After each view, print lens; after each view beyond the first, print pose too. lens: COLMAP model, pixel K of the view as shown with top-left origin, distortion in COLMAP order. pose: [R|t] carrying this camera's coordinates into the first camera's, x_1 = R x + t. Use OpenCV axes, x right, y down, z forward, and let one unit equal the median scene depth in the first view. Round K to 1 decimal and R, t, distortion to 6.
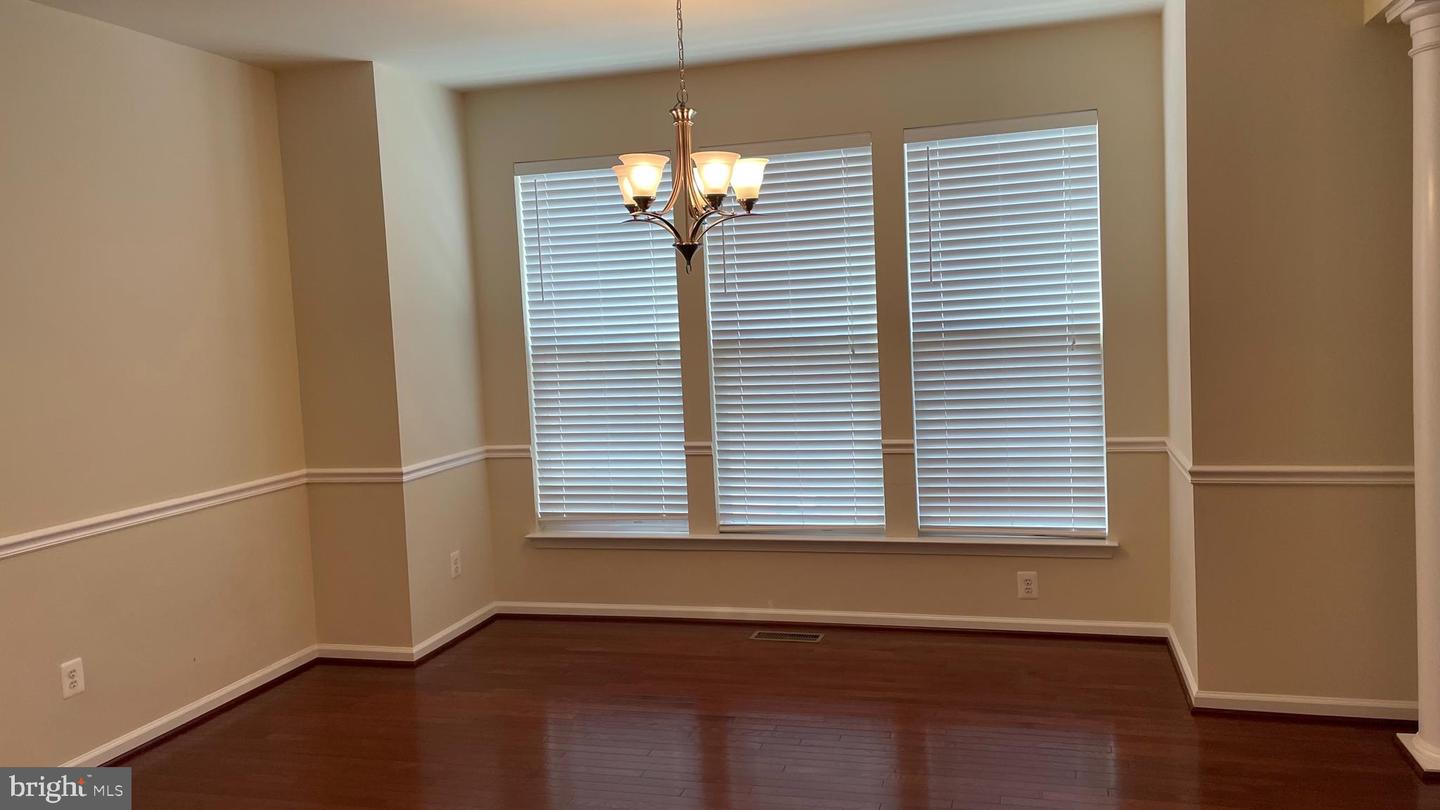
lens RADIAL K [[1123.9, 0, 721.3], [0, 1123.9, 385.7], [0, 0, 1]] dist [0.110232, -0.009485]
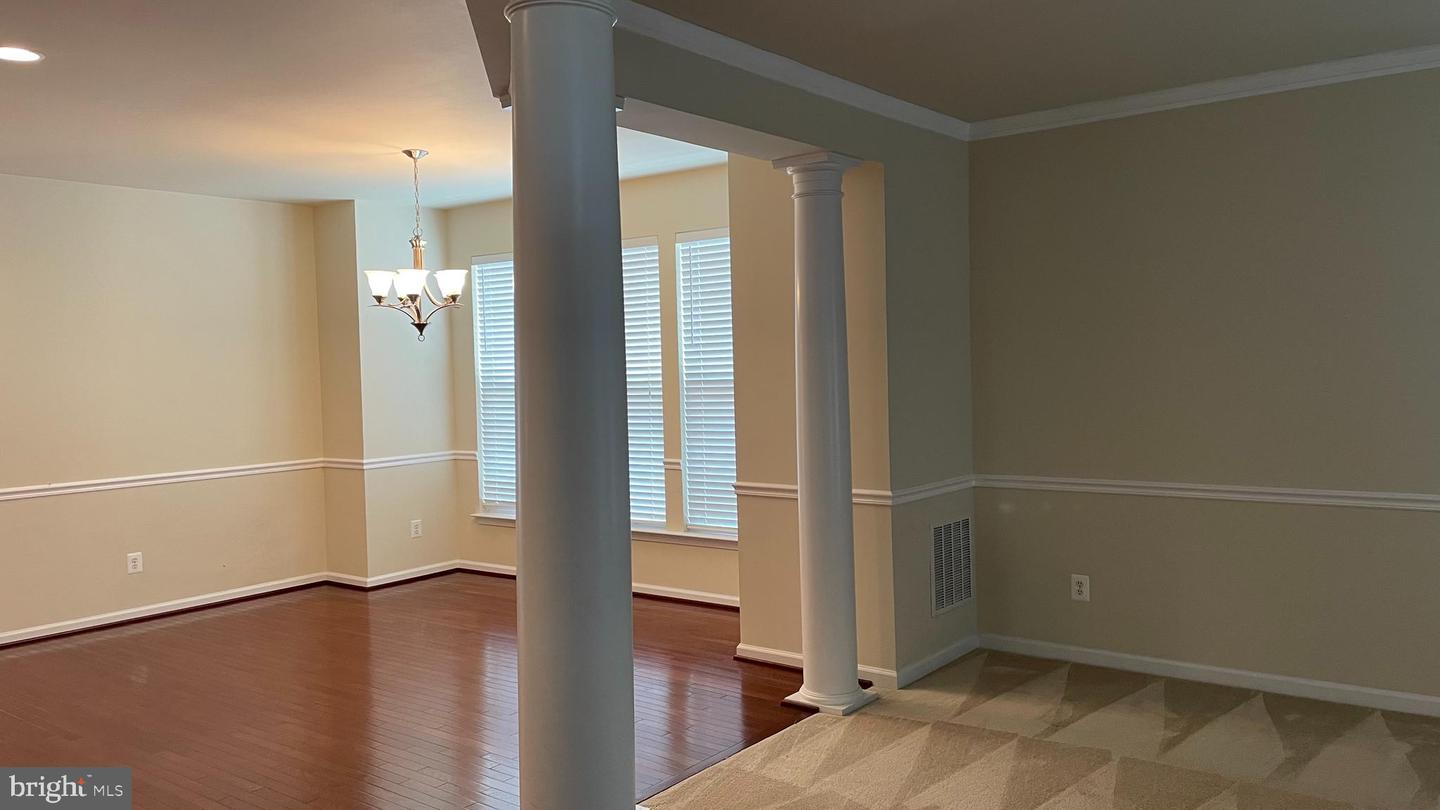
lens RADIAL K [[1084.8, 0, 725.3], [0, 1084.8, 385.5], [0, 0, 1]] dist [0.098675, -0.124258]
pose [[0.931681, 0.028650, -0.362145, 0.681143], [-0.038593, 0.999050, -0.020249, -0.016432], [0.361221, 0.032842, 0.931902, -0.196767]]
